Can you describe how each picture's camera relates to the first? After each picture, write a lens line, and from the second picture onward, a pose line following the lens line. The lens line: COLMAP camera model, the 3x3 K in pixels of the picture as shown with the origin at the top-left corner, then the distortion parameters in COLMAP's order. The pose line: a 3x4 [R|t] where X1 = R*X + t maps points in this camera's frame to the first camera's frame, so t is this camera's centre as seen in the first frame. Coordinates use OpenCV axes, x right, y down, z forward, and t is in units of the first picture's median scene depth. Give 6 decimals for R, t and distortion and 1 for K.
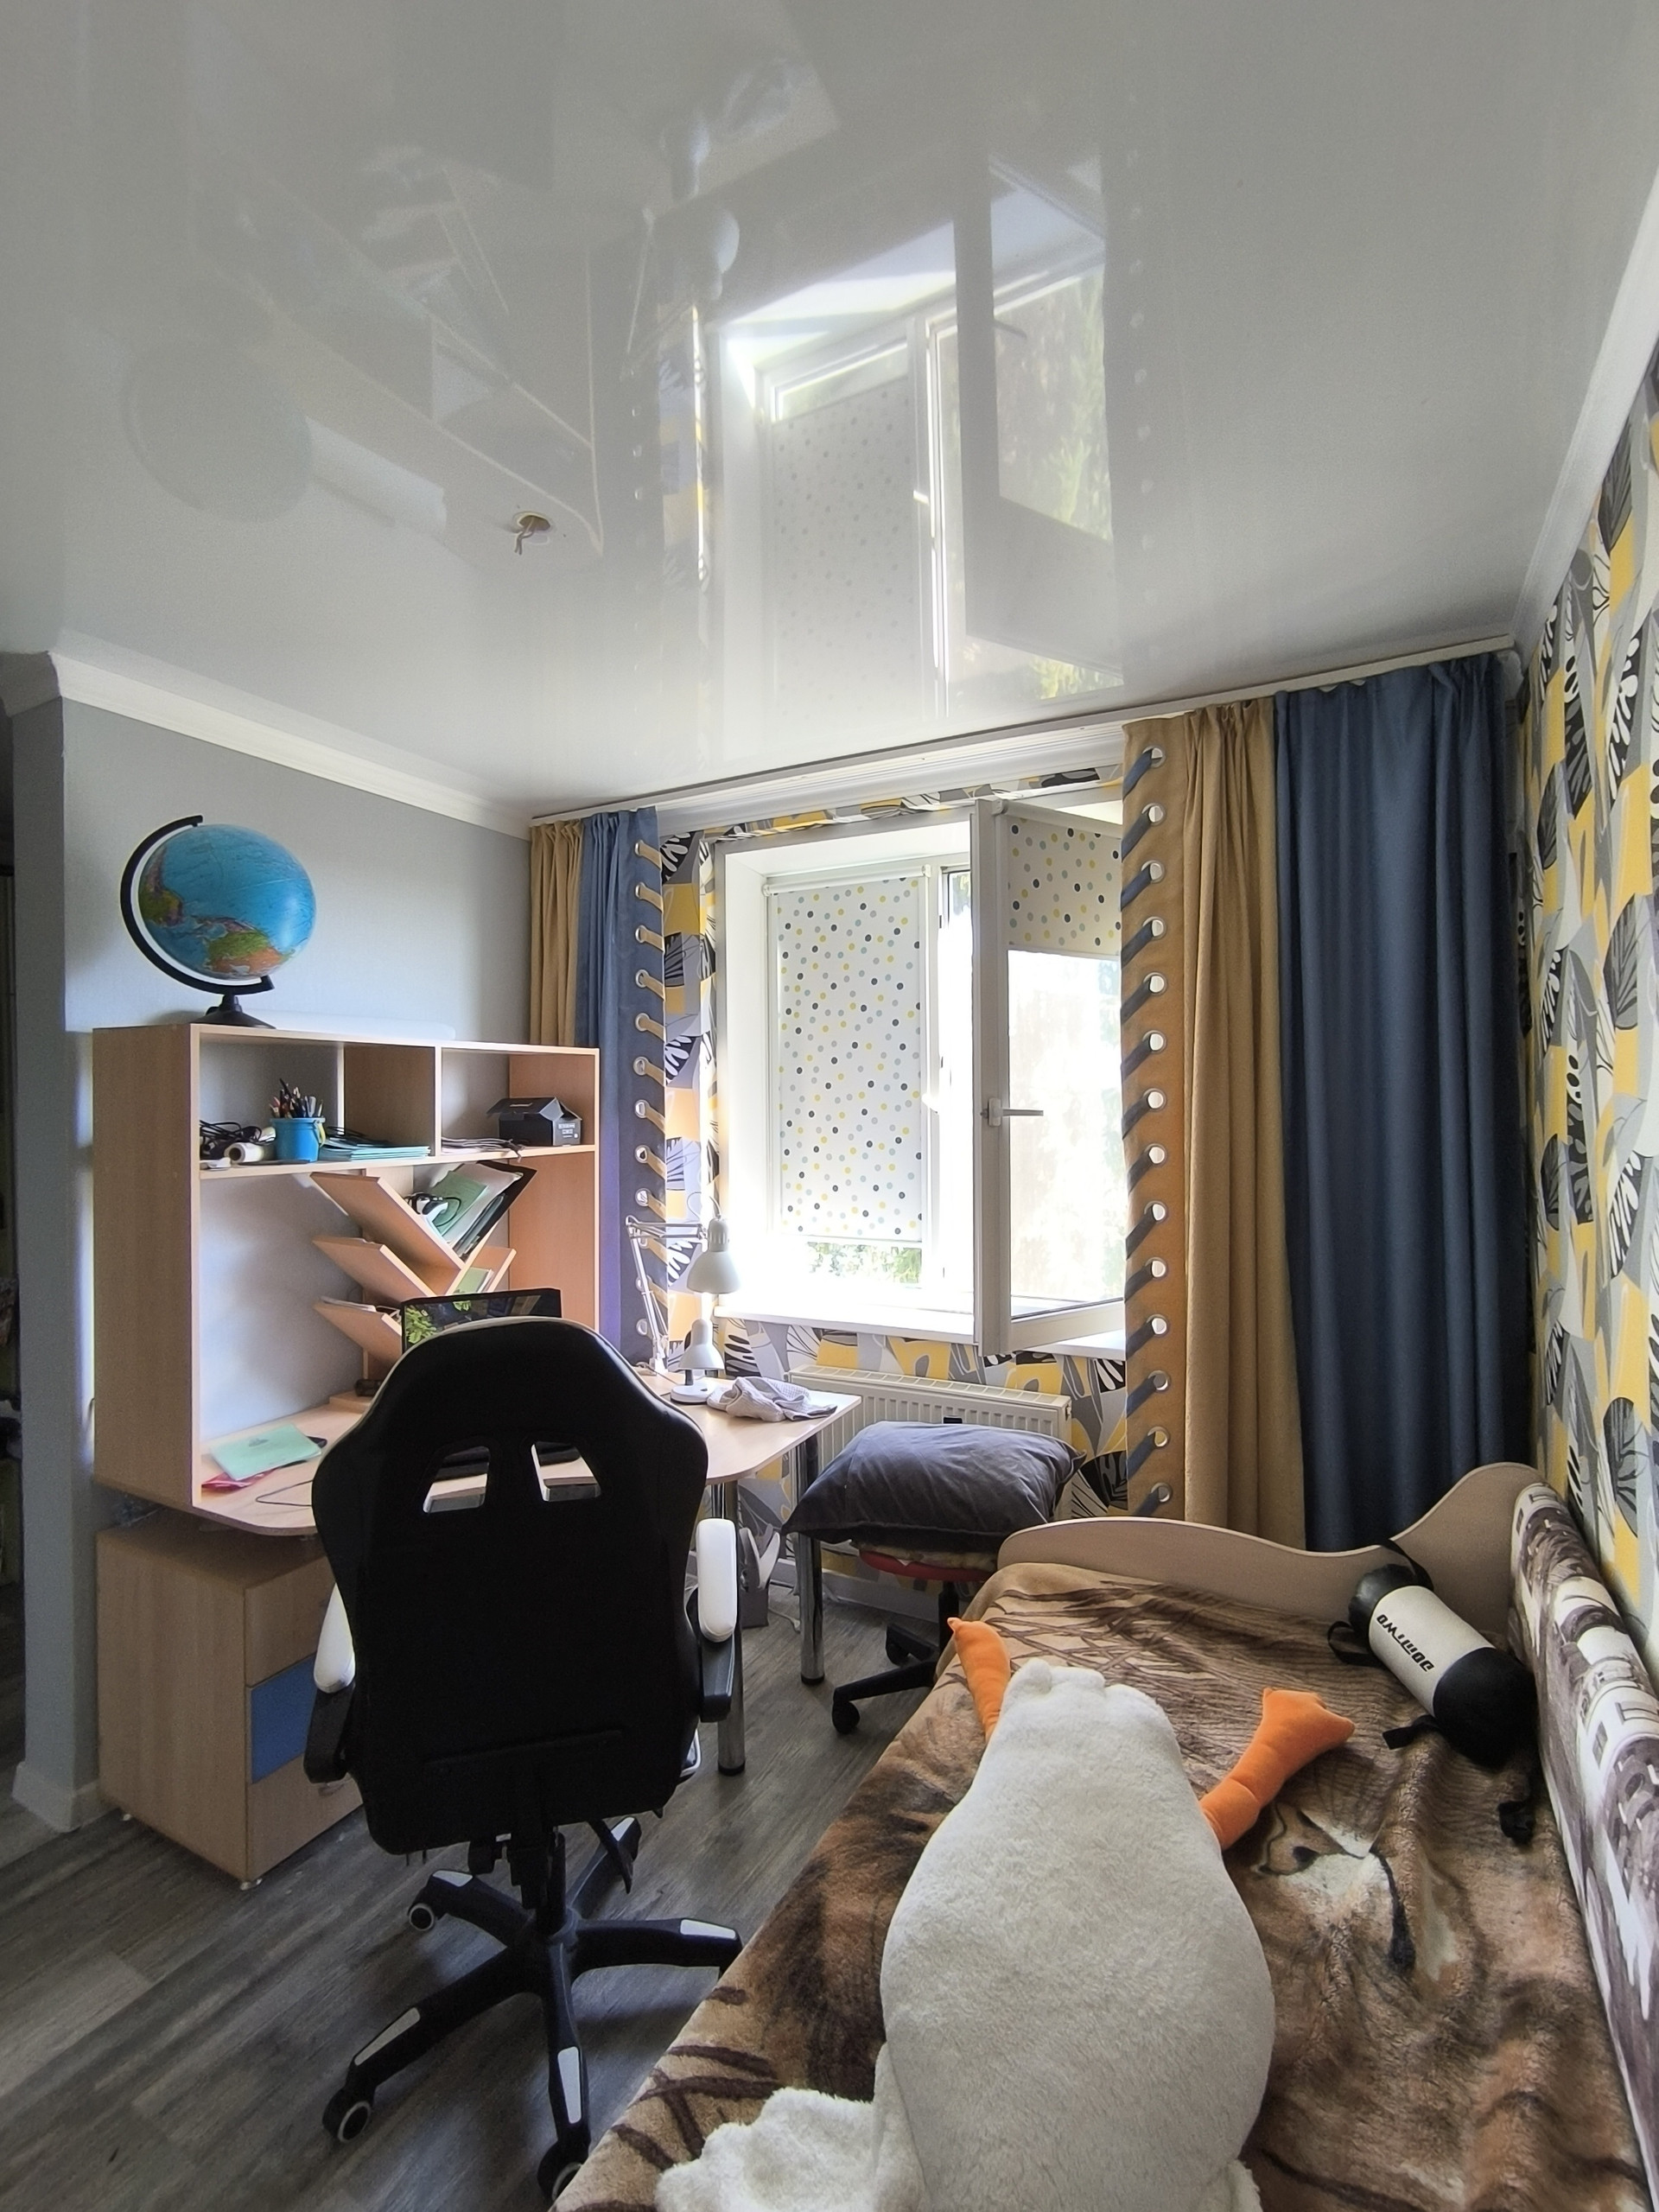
lens RADIAL K [[1014.3, 0, 824.7], [0, 1014.3, 1103.5], [0, 0, 1]] dist [0.023720, 0.000461]
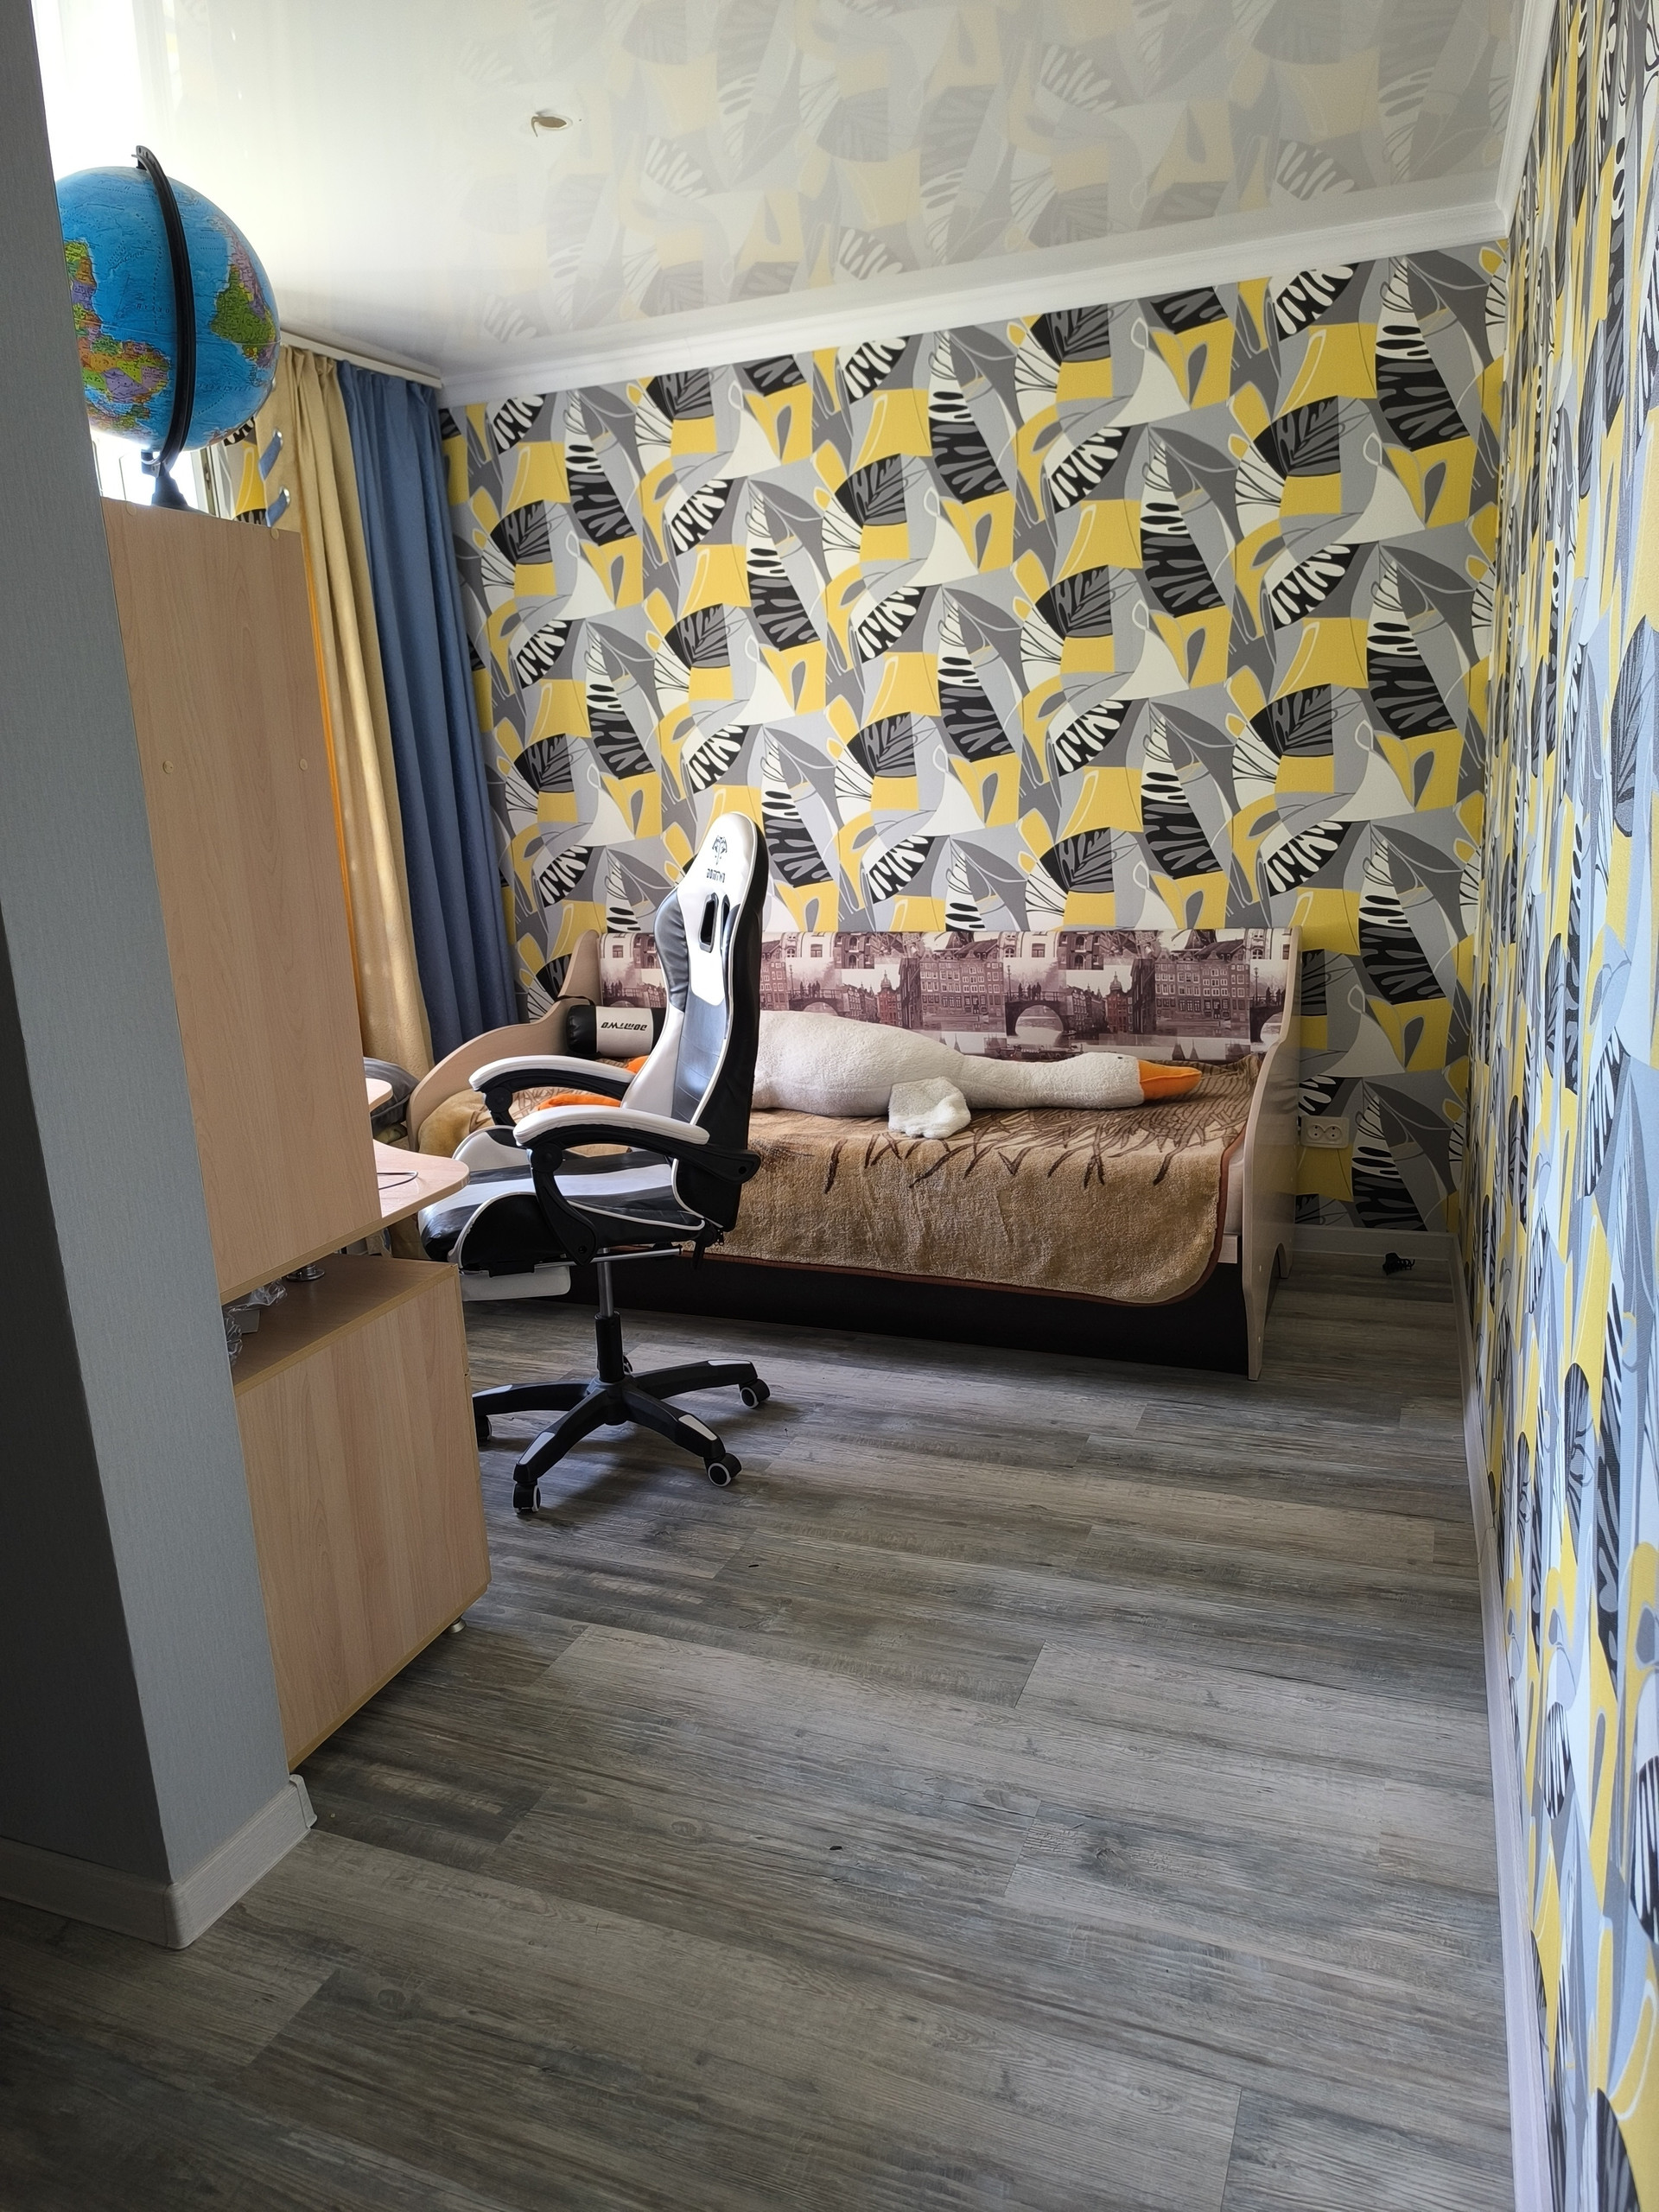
lens RADIAL K [[1485.3, 0, 828.8], [0, 1485.3, 1096.9], [0, 0, 1]] dist [0.028172, -0.027111]
pose [[-0.116071, -0.213735, 0.969972, -1.937151], [0.060926, 0.973201, 0.221737, 0.099328], [-0.991371, 0.084834, -0.099938, 0.908579]]
